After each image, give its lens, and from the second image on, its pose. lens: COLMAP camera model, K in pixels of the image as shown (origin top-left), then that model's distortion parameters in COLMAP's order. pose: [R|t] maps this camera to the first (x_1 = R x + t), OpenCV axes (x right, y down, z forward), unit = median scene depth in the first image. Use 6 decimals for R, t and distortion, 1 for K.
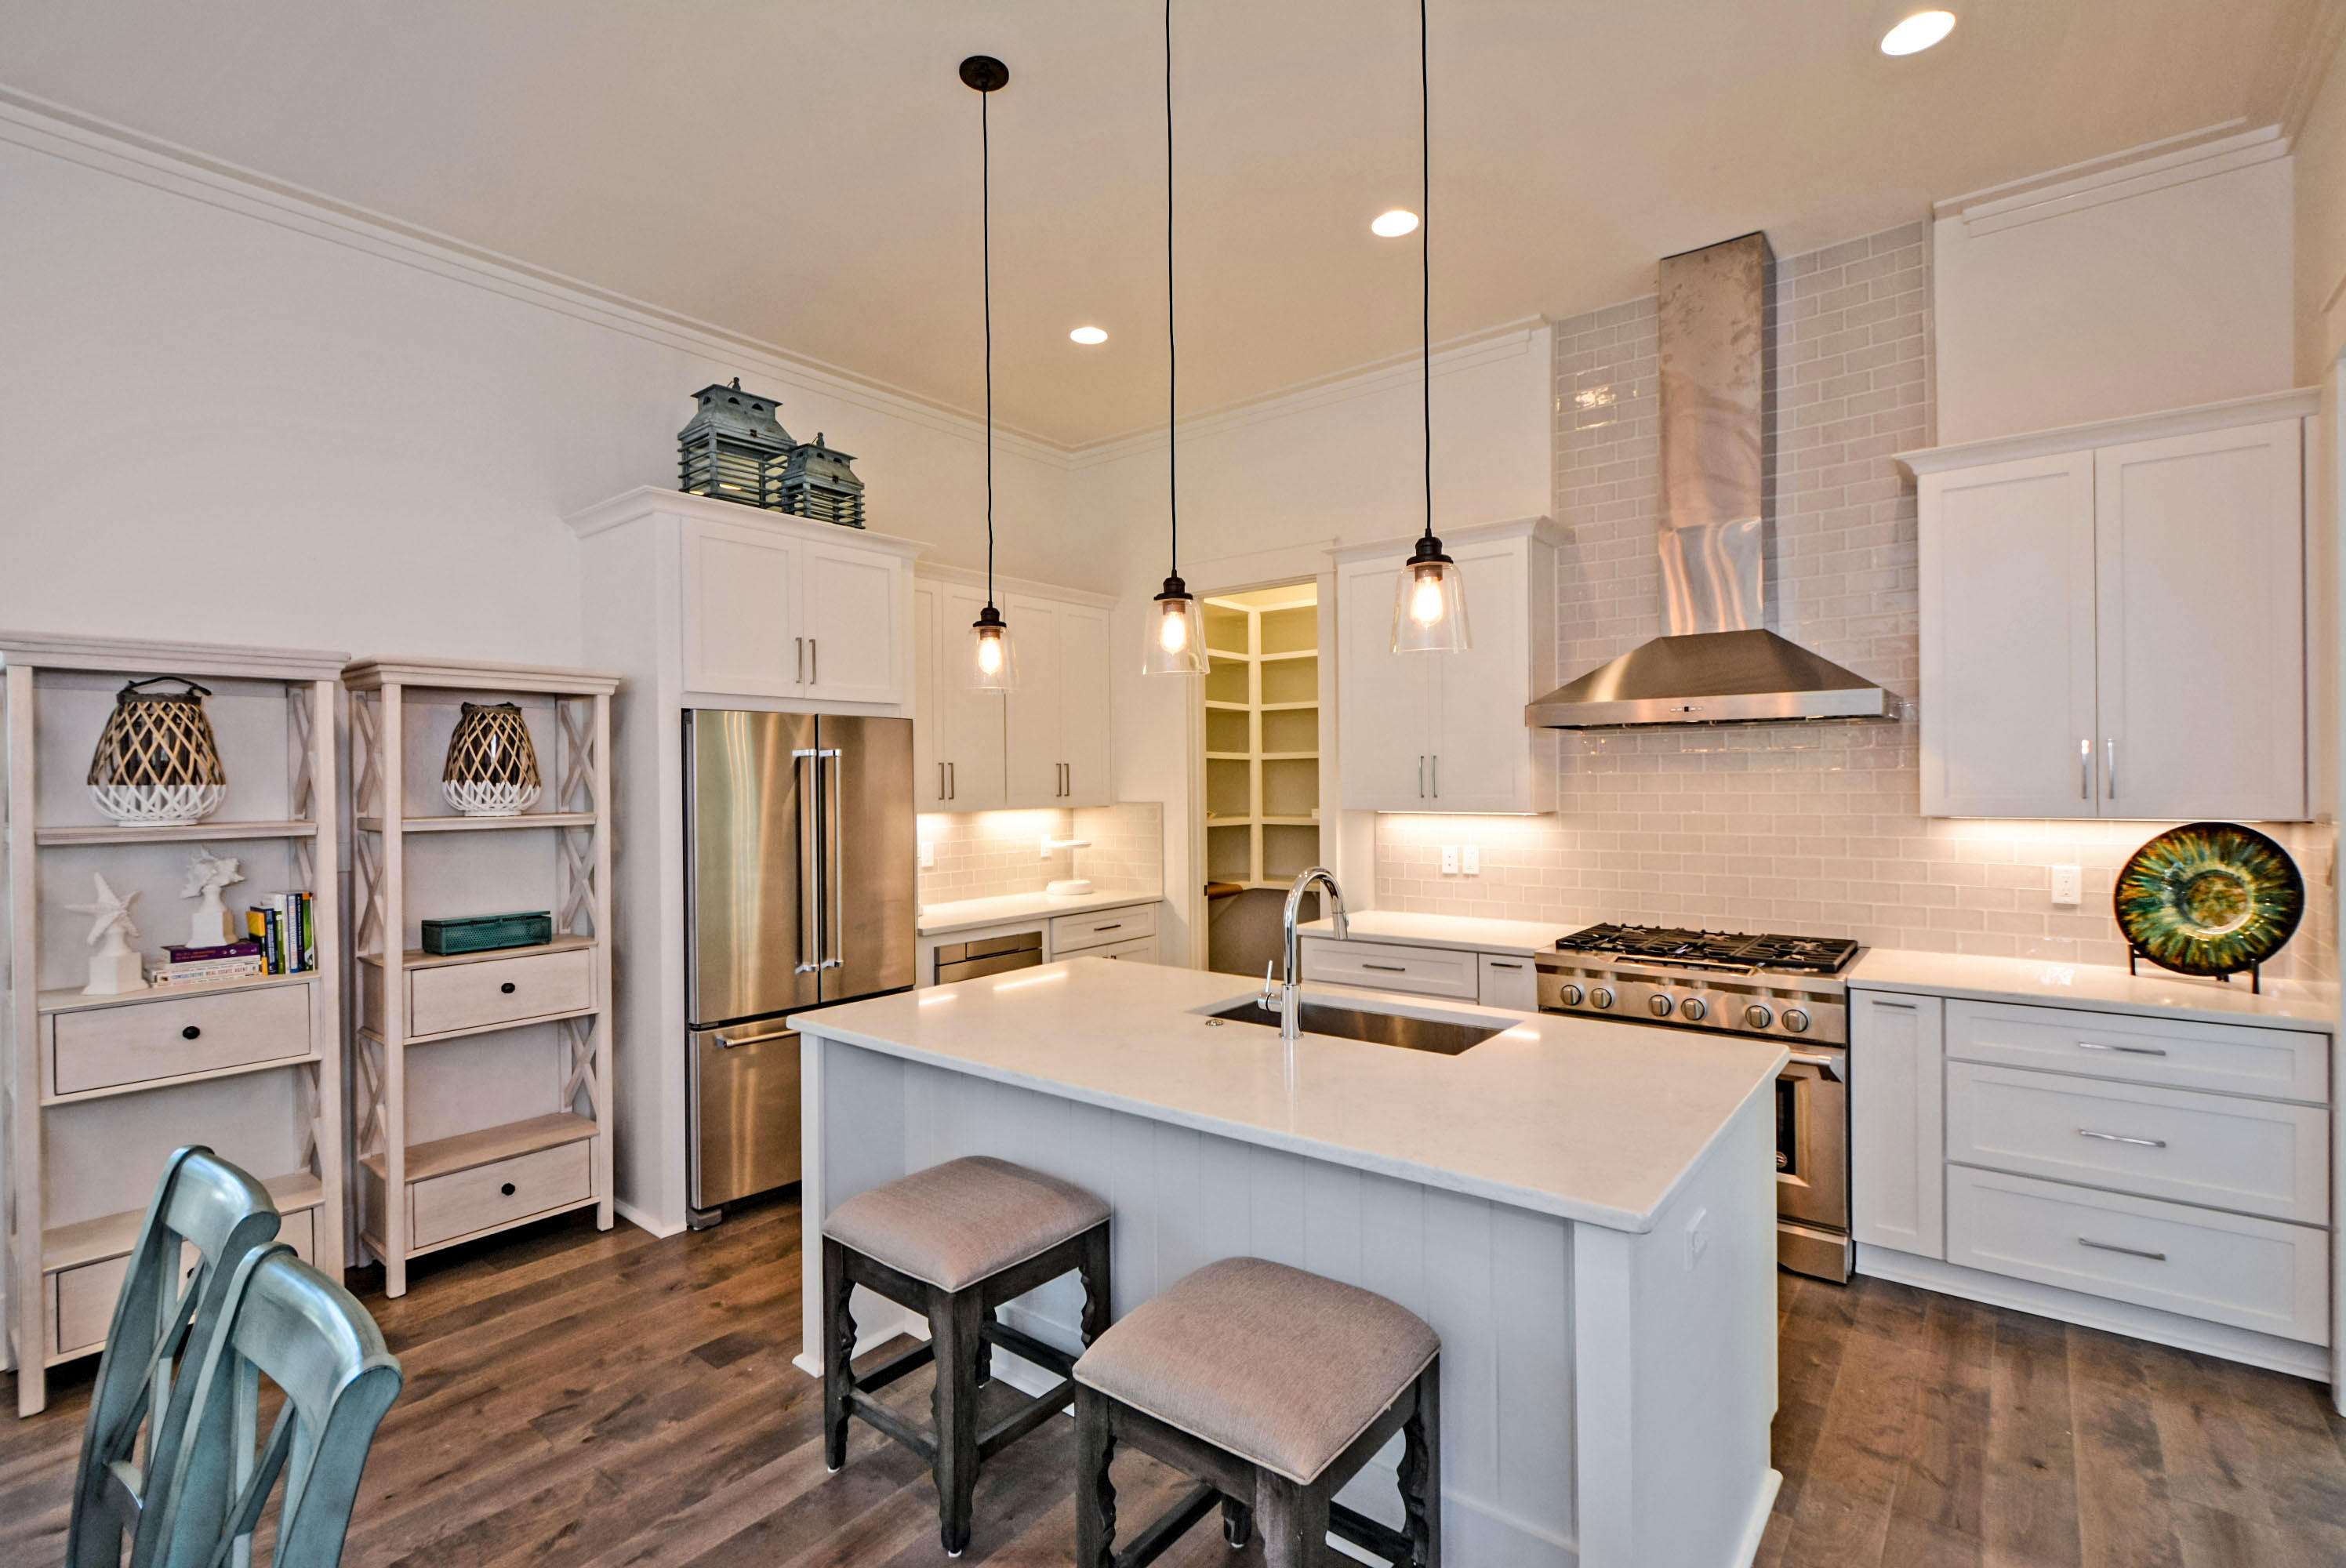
lens RADIAL K [[1070.7, 0, 1173.1], [0, 1070.7, 791.2], [0, 0, 1]] dist [-0.016698, -0.000135]
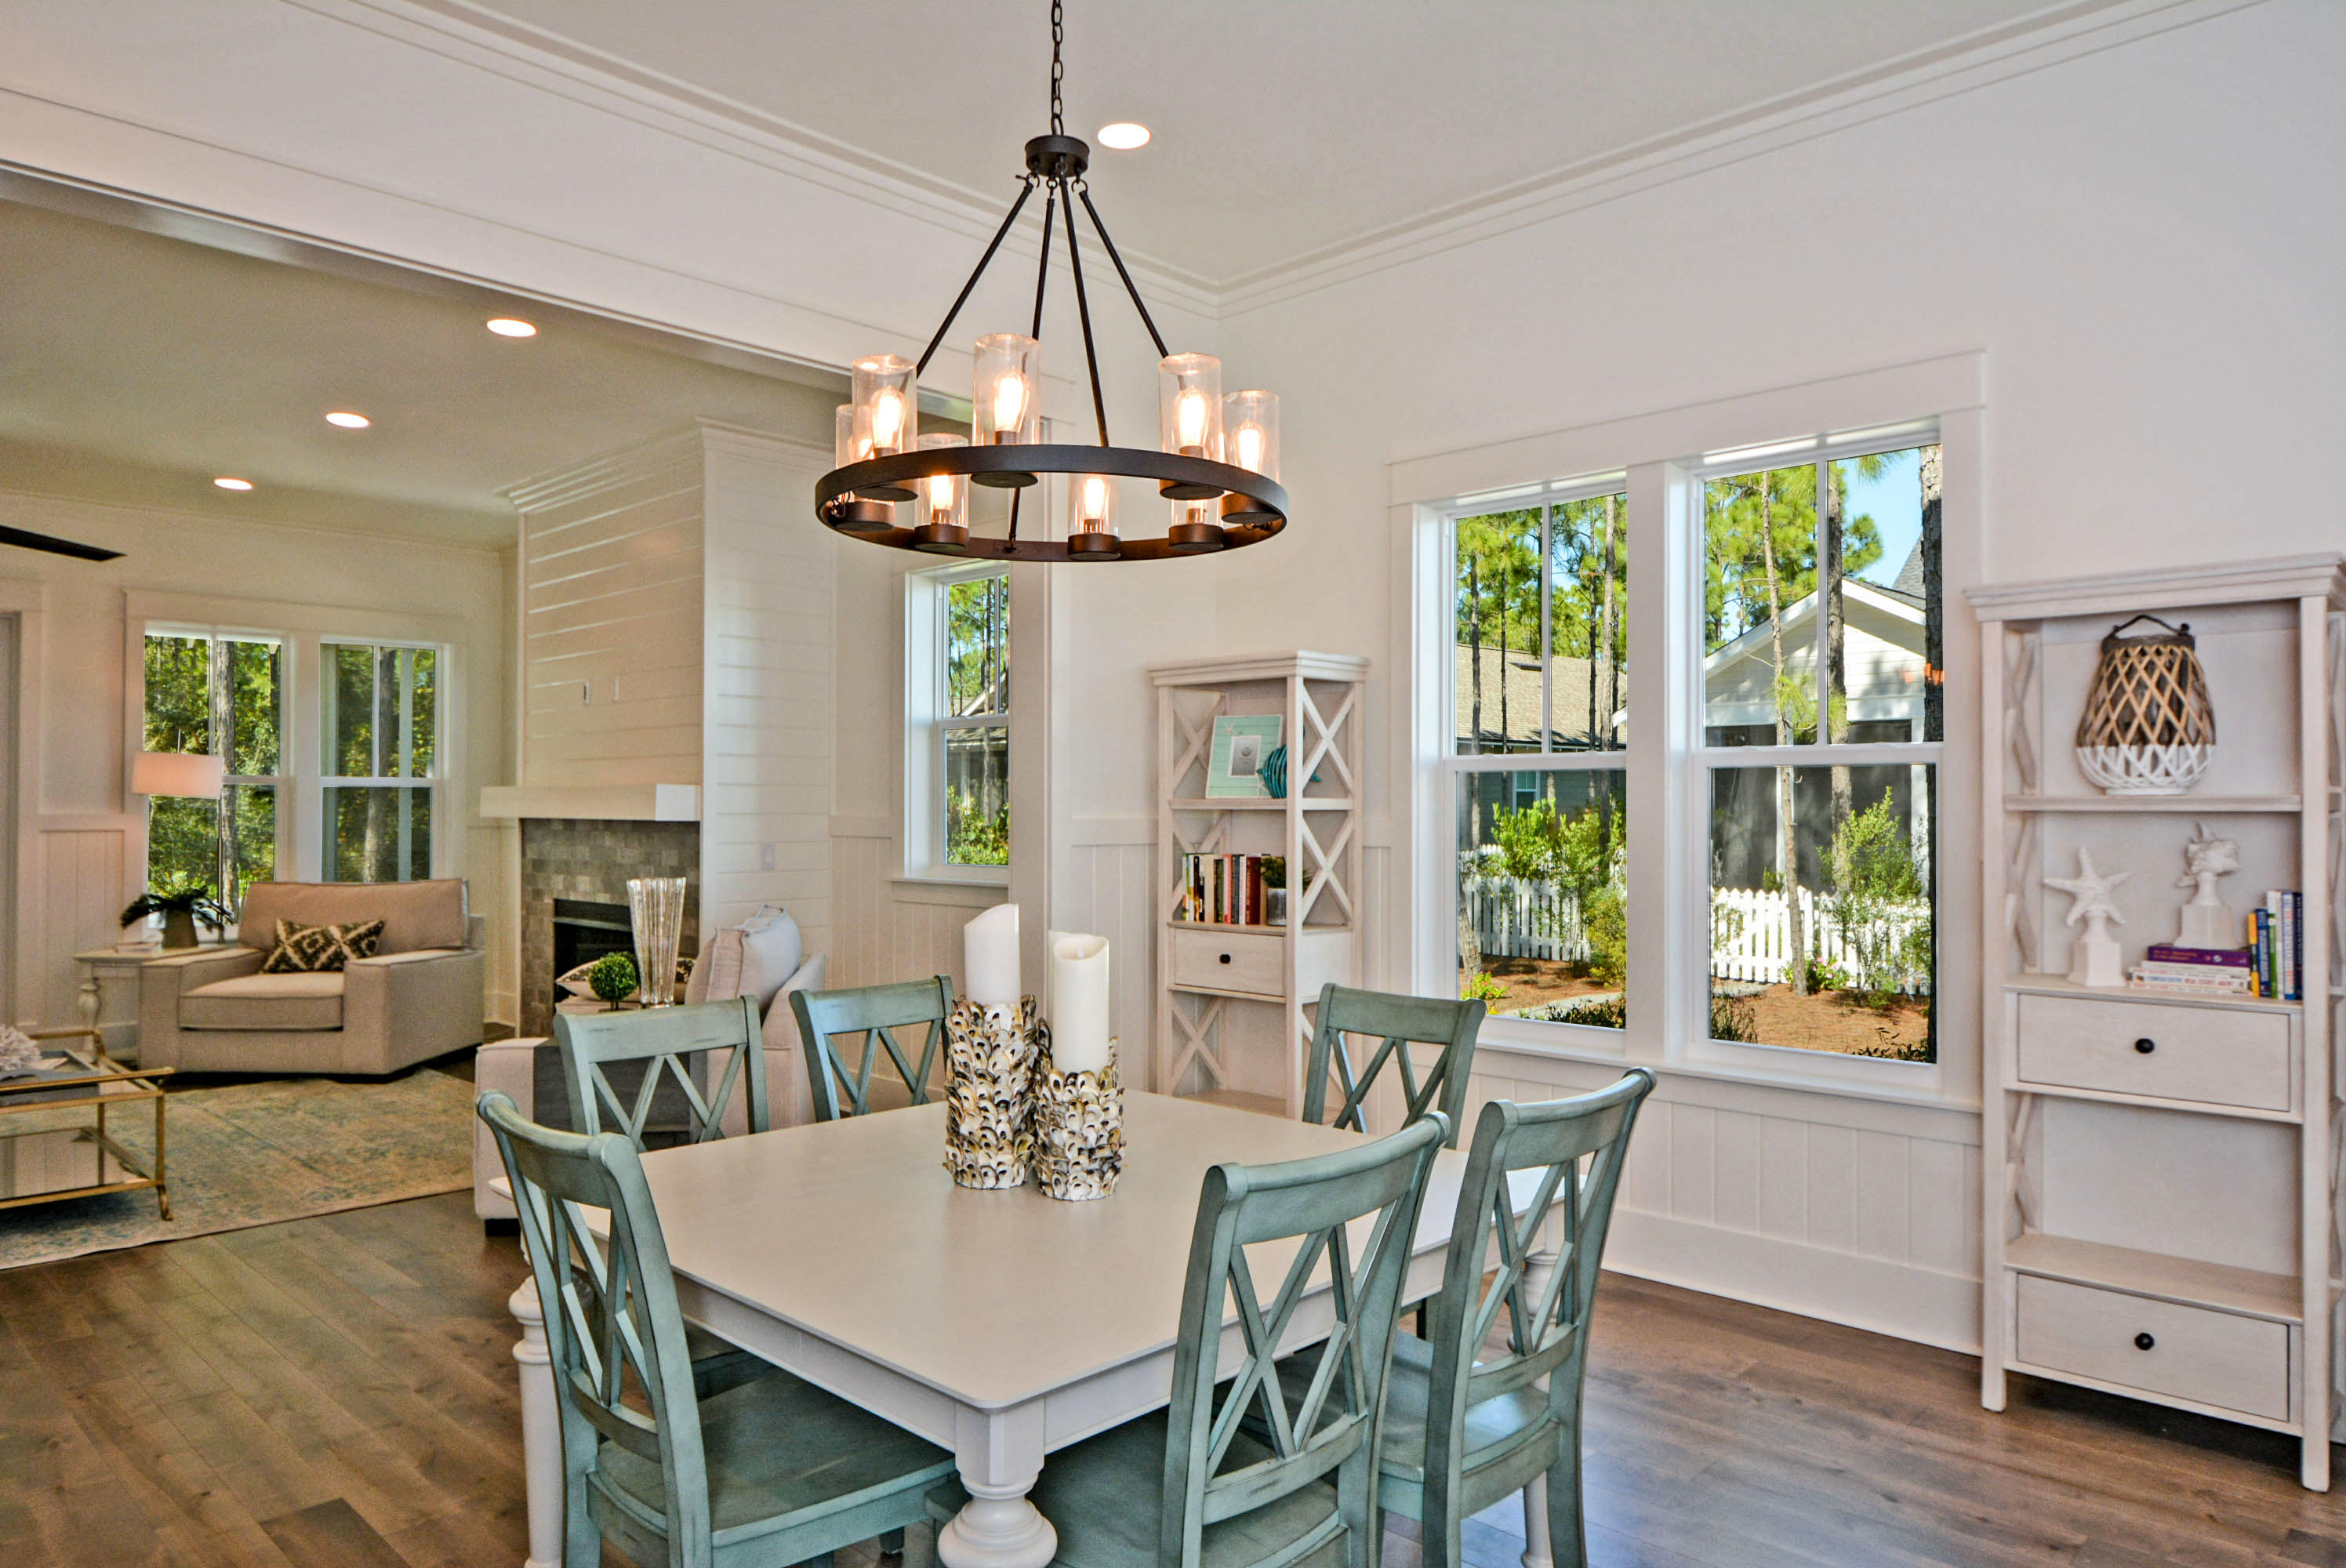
lens RADIAL K [[1486.0, 0, 1179.2], [0, 1486.0, 762.4], [0, 0, 1]] dist [-0.009635, 0.002382]
pose [[-0.099964, 0.006211, -0.994972, 0.398063], [0.010277, 0.999934, 0.005210, -0.009584], [0.994938, -0.009704, -0.100021, 0.504391]]
